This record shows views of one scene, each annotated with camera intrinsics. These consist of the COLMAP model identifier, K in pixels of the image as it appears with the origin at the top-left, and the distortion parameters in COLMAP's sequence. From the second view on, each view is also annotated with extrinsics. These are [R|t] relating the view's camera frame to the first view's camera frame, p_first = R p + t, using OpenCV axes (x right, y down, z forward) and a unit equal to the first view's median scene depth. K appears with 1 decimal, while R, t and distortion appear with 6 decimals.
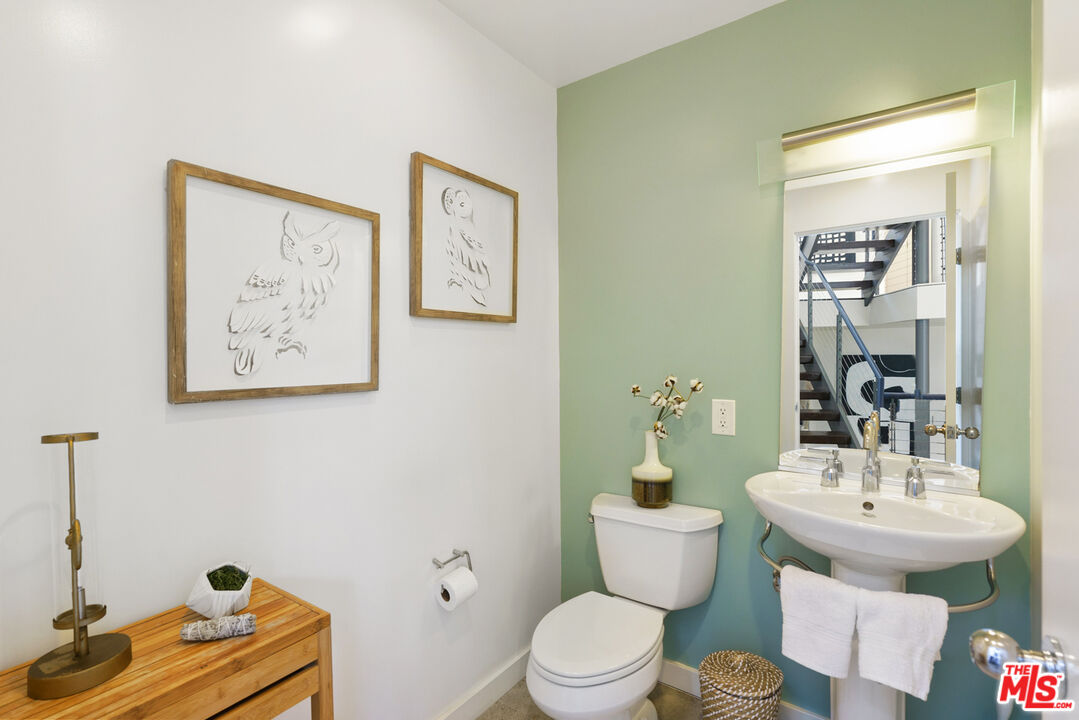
lens RADIAL K [[500.4, 0, 535.4], [0, 500.4, 360.7], [0, 0, 1]] dist [0.000562, 0.000564]
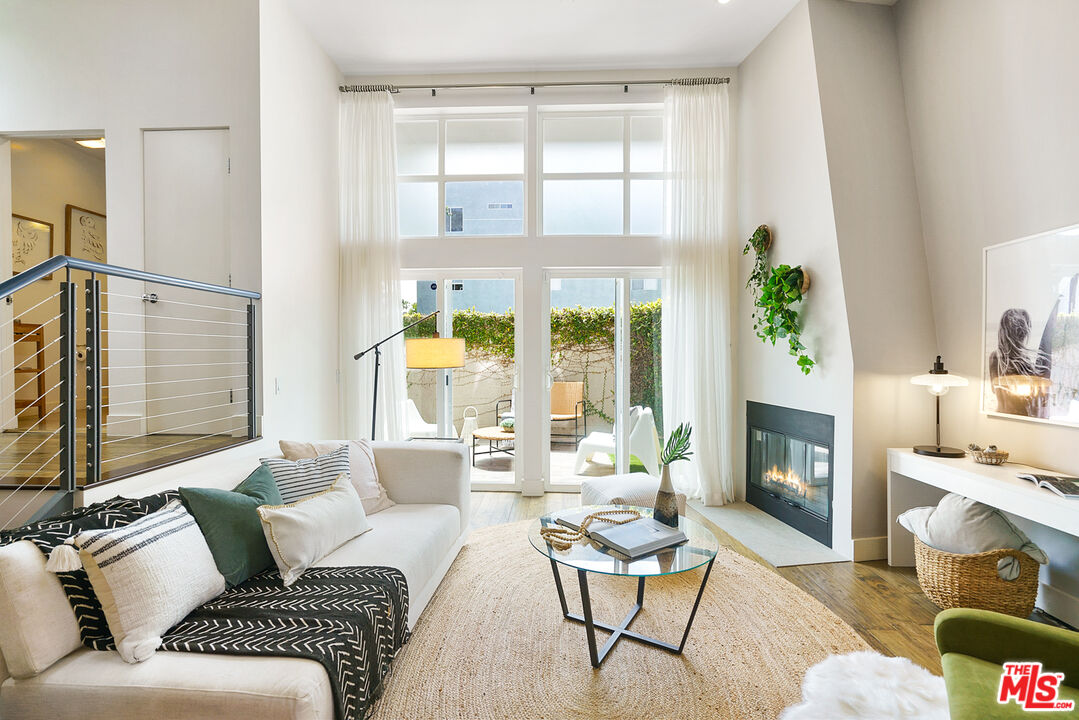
lens RADIAL K [[484.3, 0, 532.3], [0, 484.3, 359.4], [0, 0, 1]] dist [-0.002199, 0.000187]
pose [[0.841440, 0.005836, 0.540319, 0.472413], [-0.006156, 0.999980, -0.001215, 0.436988], [-0.540316, -0.002304, 0.841459, -2.576718]]
